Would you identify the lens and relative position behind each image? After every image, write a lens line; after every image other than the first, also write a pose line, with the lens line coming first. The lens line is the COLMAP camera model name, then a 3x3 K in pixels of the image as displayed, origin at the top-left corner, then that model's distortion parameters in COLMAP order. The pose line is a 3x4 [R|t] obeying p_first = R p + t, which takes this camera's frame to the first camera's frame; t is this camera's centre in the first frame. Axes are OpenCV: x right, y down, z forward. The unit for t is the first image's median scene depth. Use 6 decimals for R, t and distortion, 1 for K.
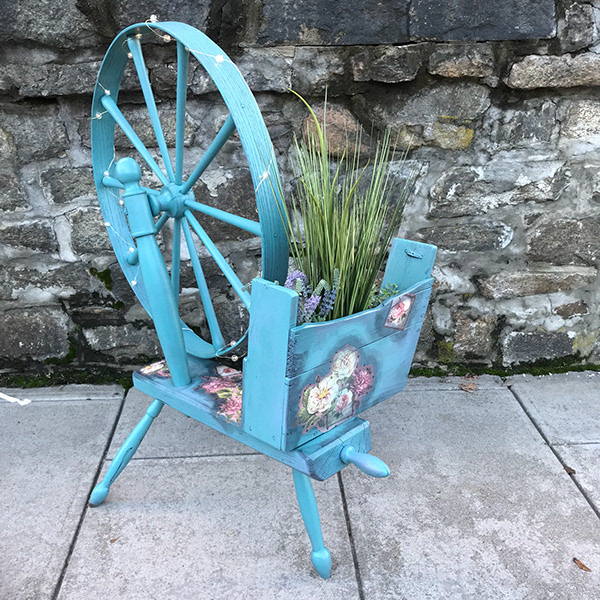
lens RADIAL K [[671.7, 0, 300.2], [0, 671.7, 261.2], [0, 0, 1]] dist [-0.021560, 0.030724]
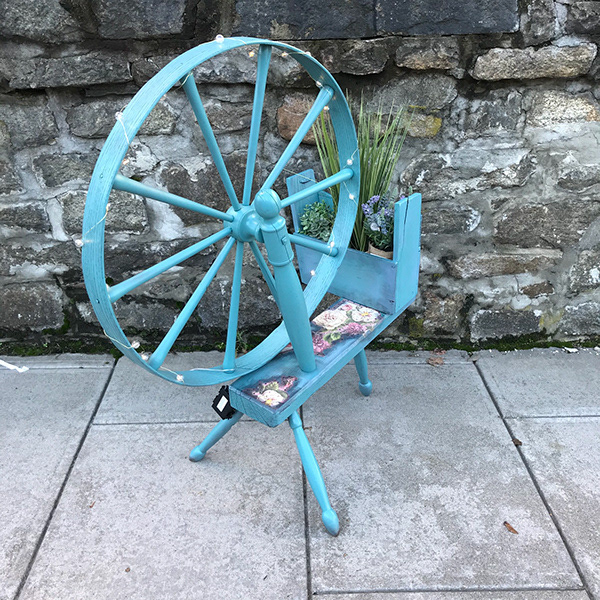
lens RADIAL K [[671.7, 0, 300.2], [0, 671.7, 261.2], [0, 0, 1]] dist [-0.021560, 0.030724]
pose [[0.999414, 0.010466, -0.032588, 0.077787], [-0.008491, 0.998152, 0.060166, -0.036883], [0.033157, -0.059854, 0.997656, -0.065052]]
